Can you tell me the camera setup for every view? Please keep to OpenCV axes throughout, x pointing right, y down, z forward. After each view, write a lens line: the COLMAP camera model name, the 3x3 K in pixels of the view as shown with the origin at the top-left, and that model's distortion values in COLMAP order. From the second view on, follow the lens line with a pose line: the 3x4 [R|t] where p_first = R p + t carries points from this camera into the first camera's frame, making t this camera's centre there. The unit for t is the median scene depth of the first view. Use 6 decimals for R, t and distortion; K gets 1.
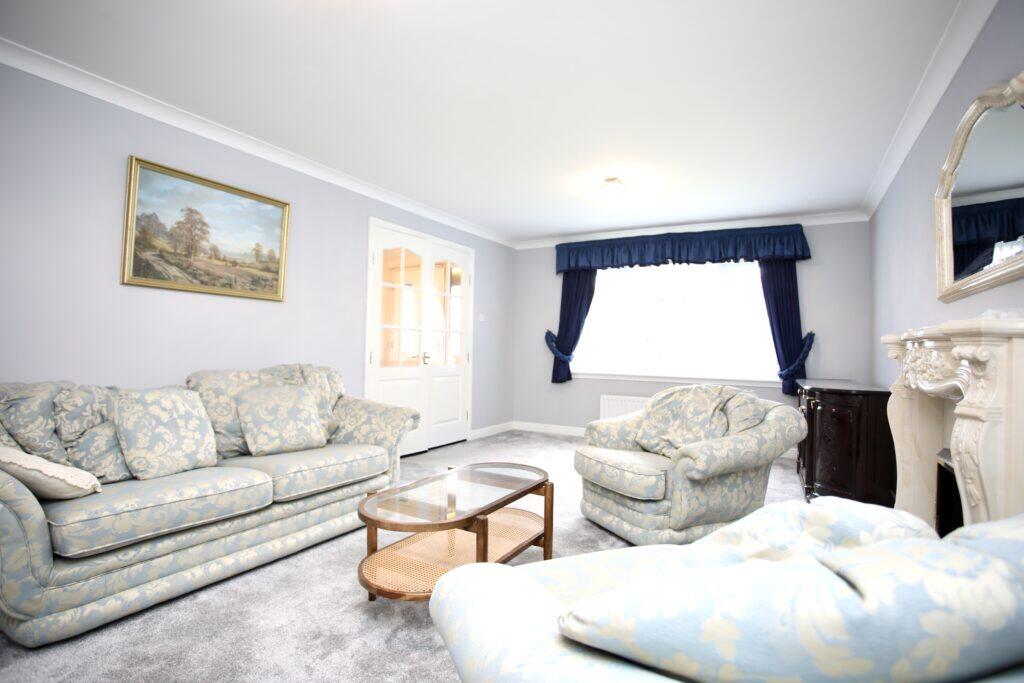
lens RADIAL K [[497.0, 0, 507.4], [0, 497.0, 341.5], [0, 0, 1]] dist [-0.070252, 0.029394]
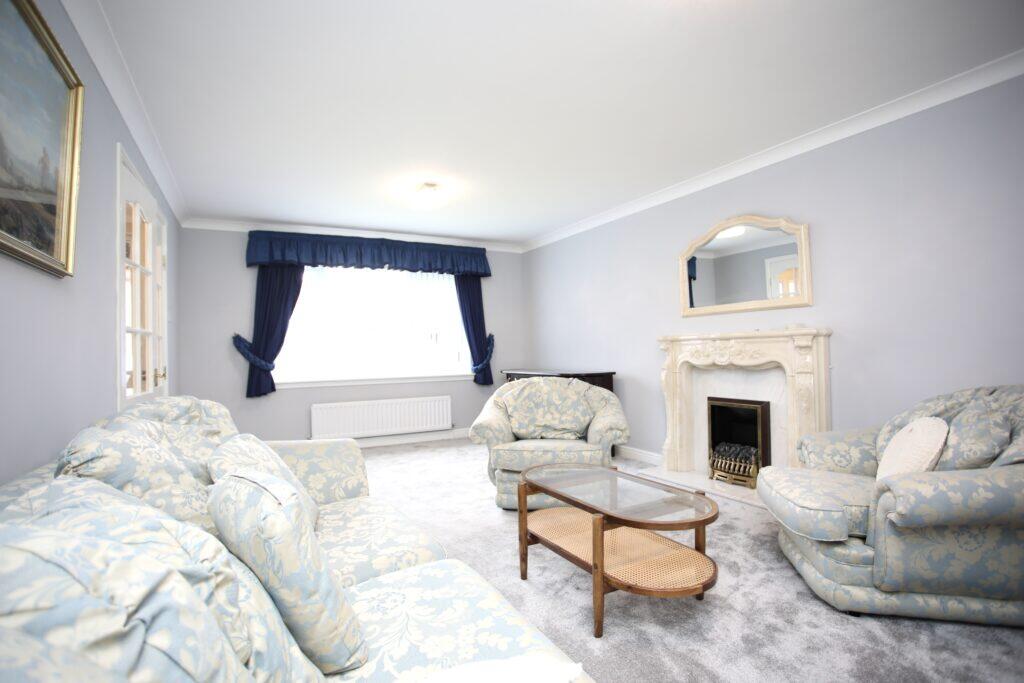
lens RADIAL K [[497.0, 0, 507.4], [0, 497.0, 341.5], [0, 0, 1]] dist [-0.070252, 0.029394]
pose [[0.542501, -0.019138, 0.839837, -0.399823], [0.019791, 0.999754, 0.009998, -0.010328], [-0.839822, 0.011197, 0.542746, 0.222581]]
